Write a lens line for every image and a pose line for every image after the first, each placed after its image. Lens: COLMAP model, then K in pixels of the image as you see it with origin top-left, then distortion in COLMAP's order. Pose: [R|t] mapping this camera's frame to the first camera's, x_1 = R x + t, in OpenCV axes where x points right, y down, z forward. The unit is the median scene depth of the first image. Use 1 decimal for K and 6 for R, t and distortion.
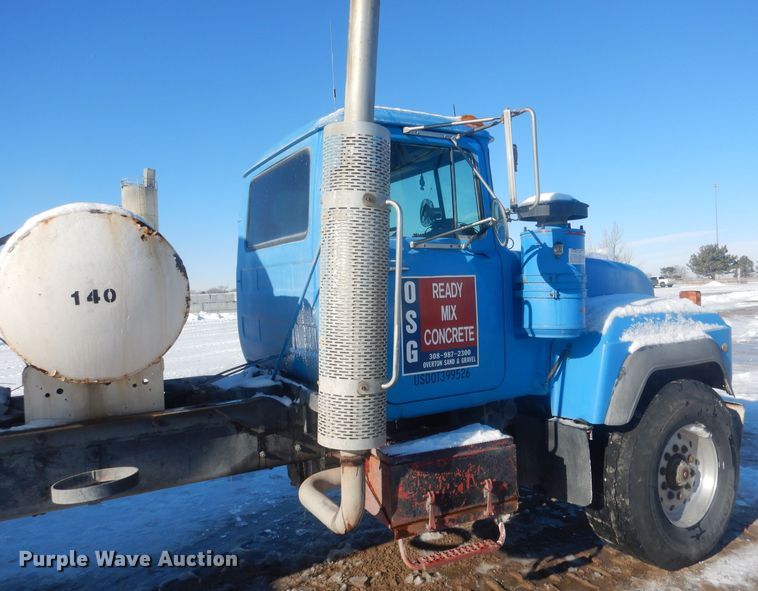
lens RADIAL K [[589.0, 0, 381.2], [0, 589.0, 290.9], [0, 0, 1]] dist [0.001200, 0.010289]
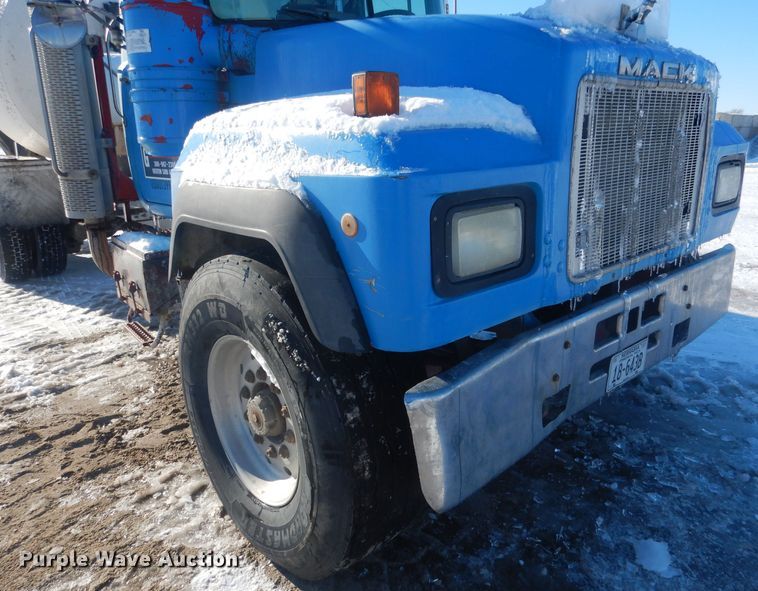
lens RADIAL K [[589.0, 0, 381.8], [0, 589.0, 294.1], [0, 0, 1]] dist [0.001200, 0.010289]
pose [[0.184284, 0.277217, -0.942969, 1.213714], [0.001492, 0.959320, 0.282316, 0.037033], [0.982872, -0.053433, 0.176373, 1.190287]]
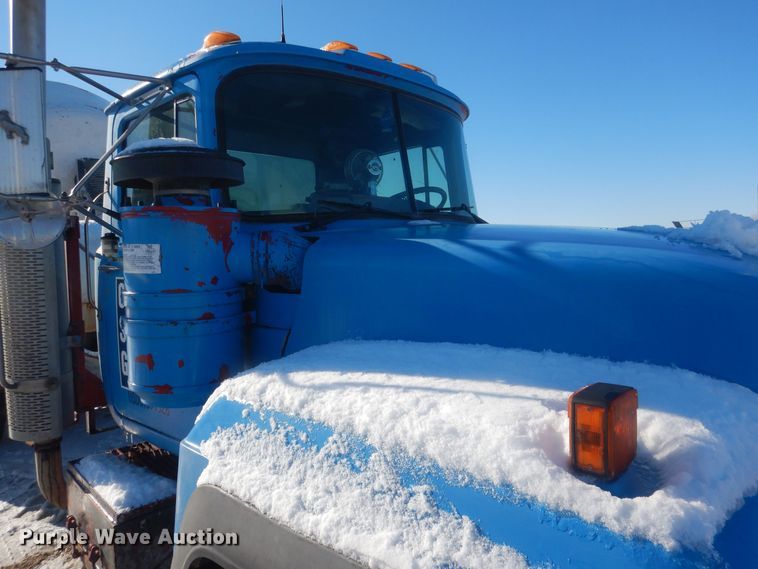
lens RADIAL K [[567.0, 0, 374.0], [0, 567.0, 277.9], [0, 0, 1]] dist [0.023130, -0.013467]
pose [[0.263066, 0.062849, -0.962729, 0.923938], [0.003910, 0.997798, 0.066207, -0.075624], [0.964770, -0.021181, 0.262241, 1.103379]]
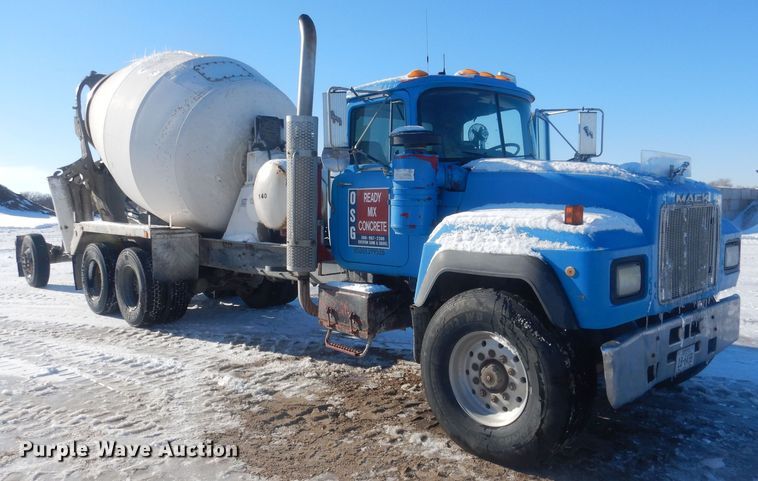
lens RADIAL K [[633.1, 0, 357.6], [0, 633.1, 246.2], [0, 0, 1]] dist [-0.003474, -0.000502]
pose [[0.182719, 0.097008, -0.978368, 1.801156], [-0.014282, 0.995277, 0.096017, -0.033988], [0.983061, -0.003571, 0.183242, 0.656612]]
